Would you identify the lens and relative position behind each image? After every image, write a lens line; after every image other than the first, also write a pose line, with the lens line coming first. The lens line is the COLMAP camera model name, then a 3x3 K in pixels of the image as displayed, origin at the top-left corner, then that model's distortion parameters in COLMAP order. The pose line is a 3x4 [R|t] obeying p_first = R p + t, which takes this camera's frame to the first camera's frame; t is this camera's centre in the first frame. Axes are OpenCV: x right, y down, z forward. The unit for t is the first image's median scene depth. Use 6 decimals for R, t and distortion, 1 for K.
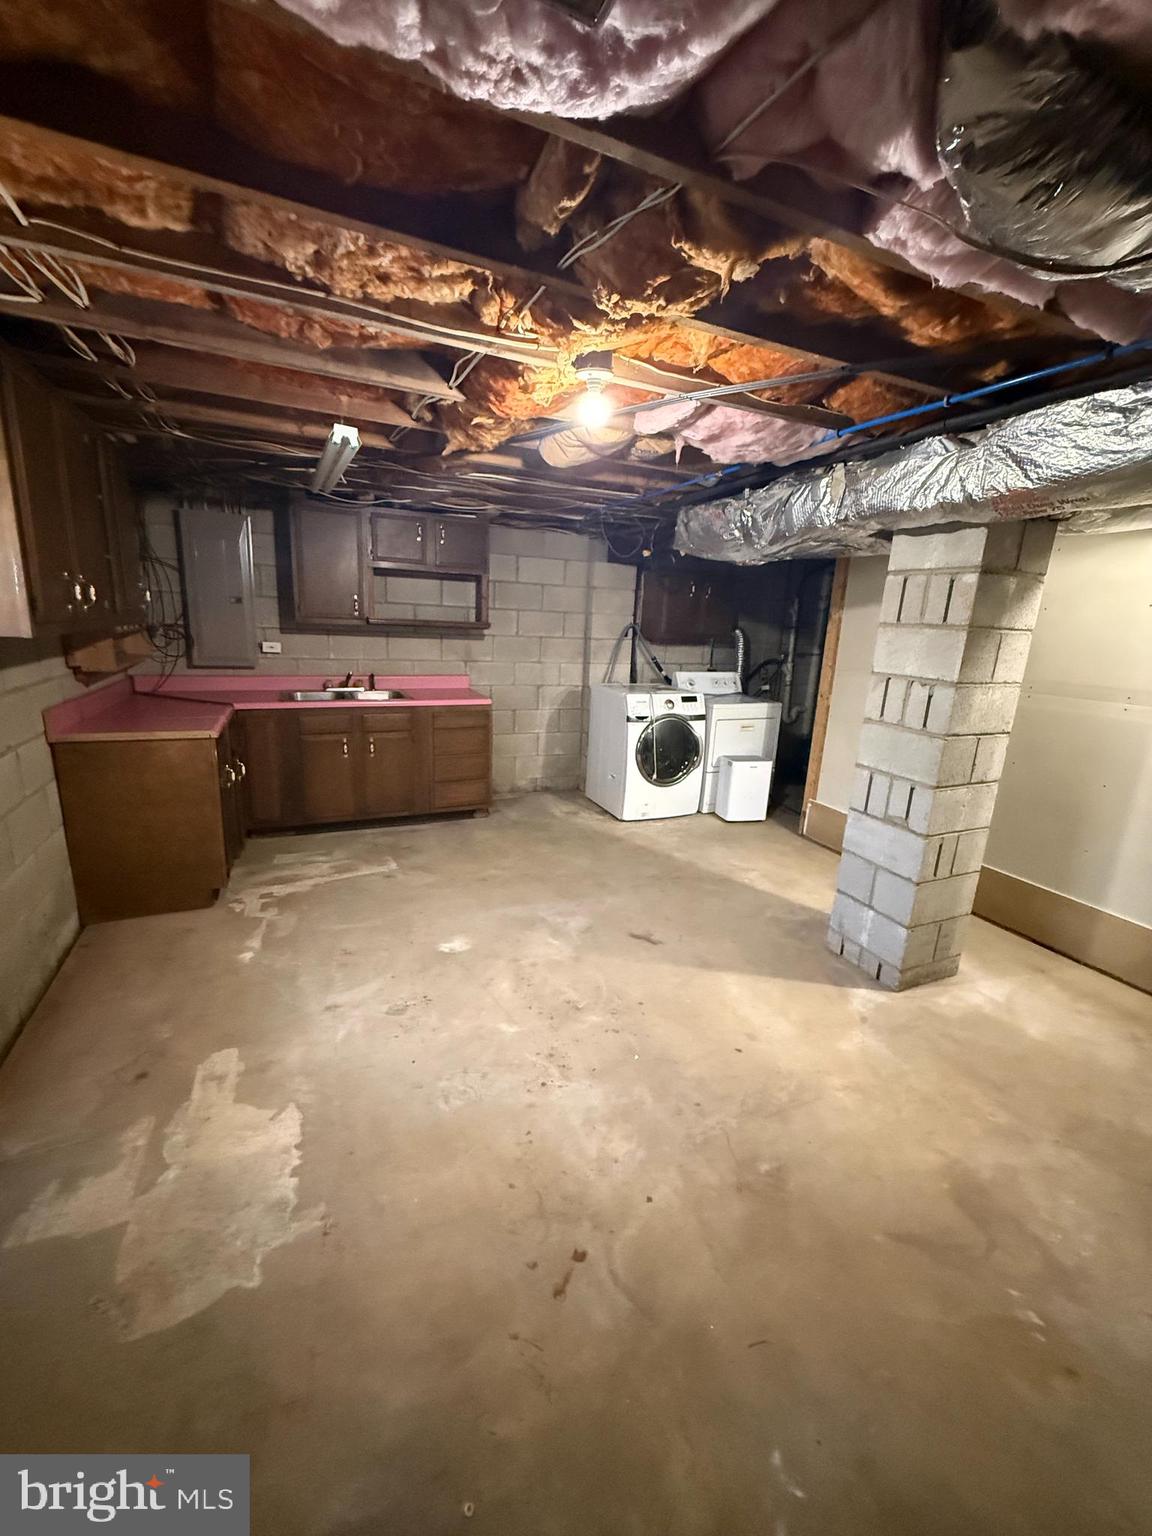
lens RADIAL K [[612.5, 0, 573.8], [0, 612.5, 764.6], [0, 0, 1]] dist [0.001430, -0.000173]
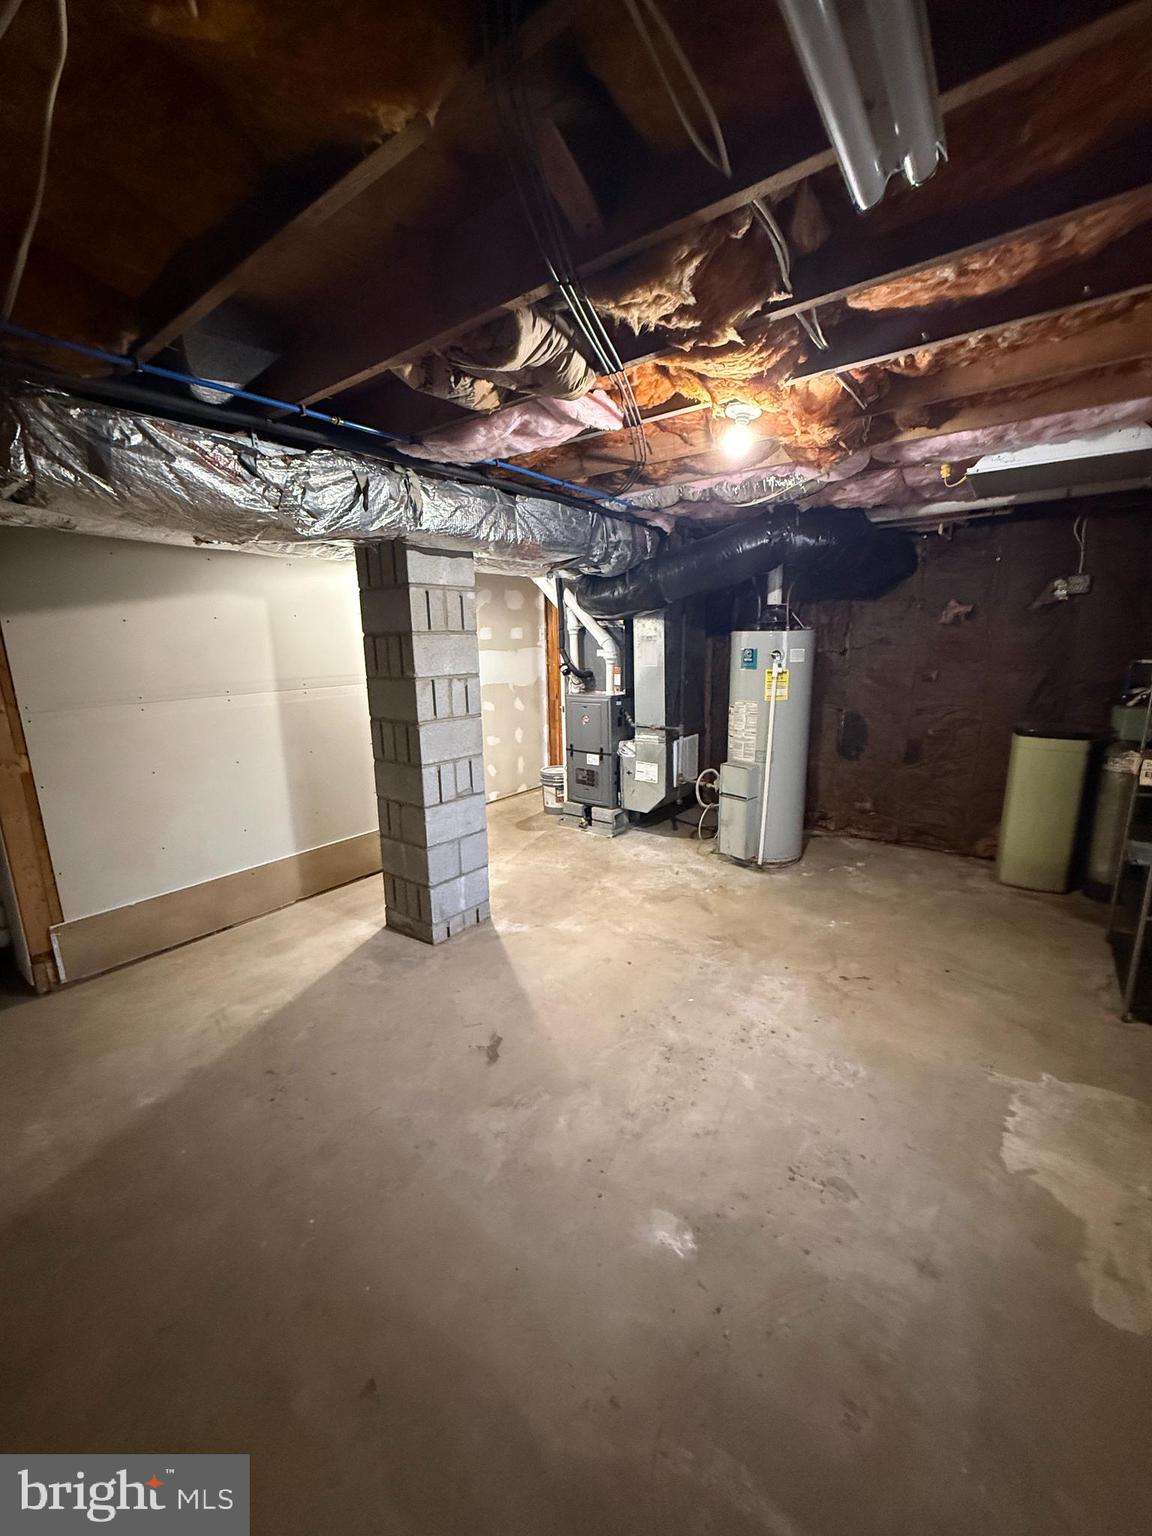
lens RADIAL K [[612.5, 0, 574.1], [0, 612.5, 768.4], [0, 0, 1]] dist [0.001430, -0.000173]
pose [[-0.480153, -0.221306, 0.848809, -0.604548], [0.205460, 0.912359, 0.354100, -0.344674], [-0.852783, 0.344418, -0.392603, 1.302497]]
